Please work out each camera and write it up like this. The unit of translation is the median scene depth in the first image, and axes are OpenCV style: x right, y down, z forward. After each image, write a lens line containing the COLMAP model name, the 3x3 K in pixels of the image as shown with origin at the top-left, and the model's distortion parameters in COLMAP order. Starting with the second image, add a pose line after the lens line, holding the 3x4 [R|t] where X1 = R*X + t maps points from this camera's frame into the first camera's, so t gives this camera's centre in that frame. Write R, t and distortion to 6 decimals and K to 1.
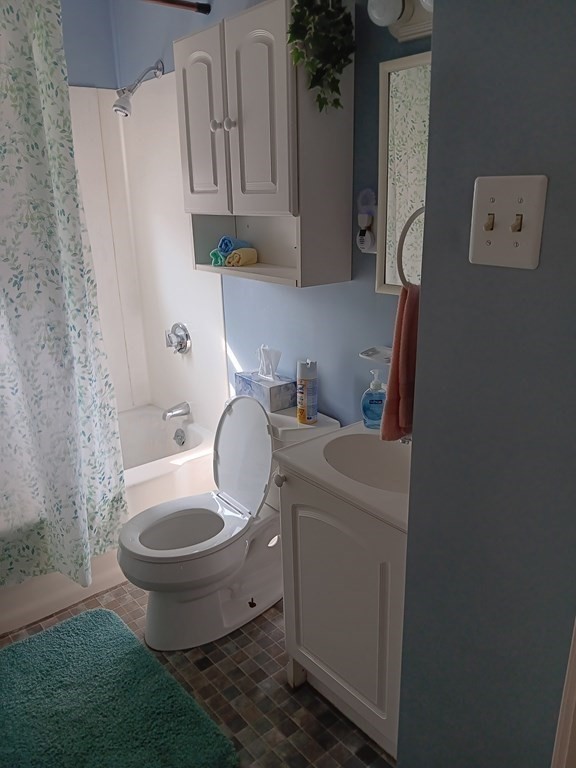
lens RADIAL K [[603.5, 0, 287.4], [0, 603.5, 384.2], [0, 0, 1]] dist [0.037599, -0.071169]
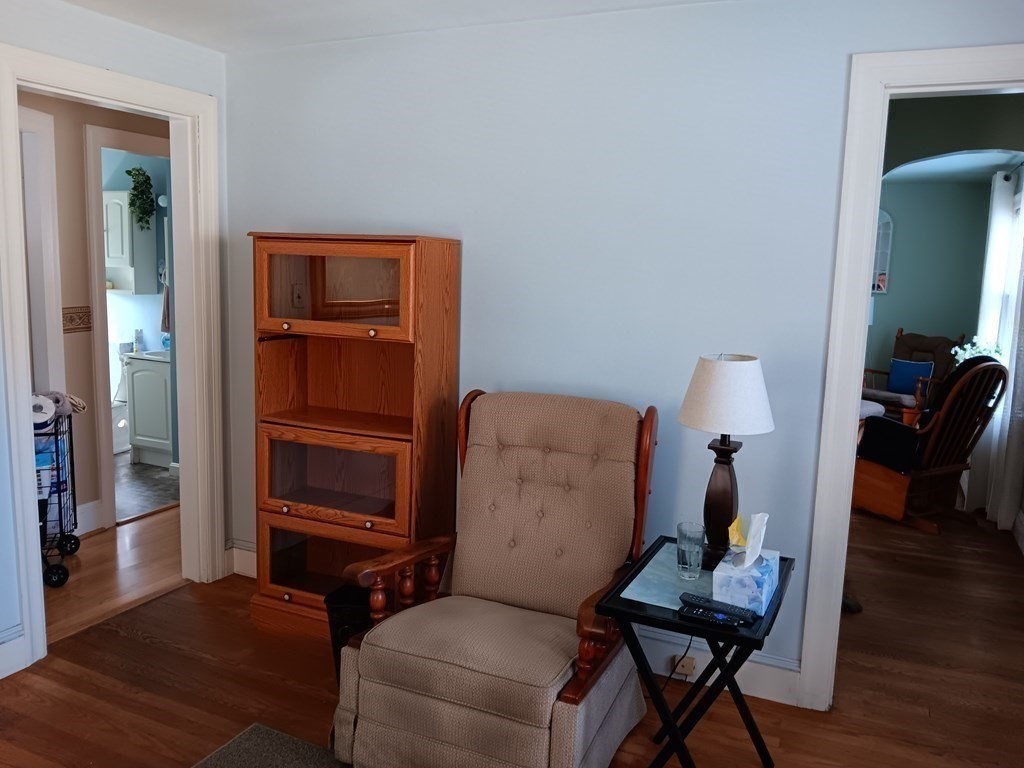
lens RADIAL K [[804.7, 0, 514.9], [0, 804.7, 383.0], [0, 0, 1]] dist [0.037599, -0.071169]
pose [[0.896077, -0.006363, 0.443854, -0.060165], [0.084940, 0.983879, -0.157376, 0.933642], [-0.435697, 0.178722, 0.882171, -2.802997]]
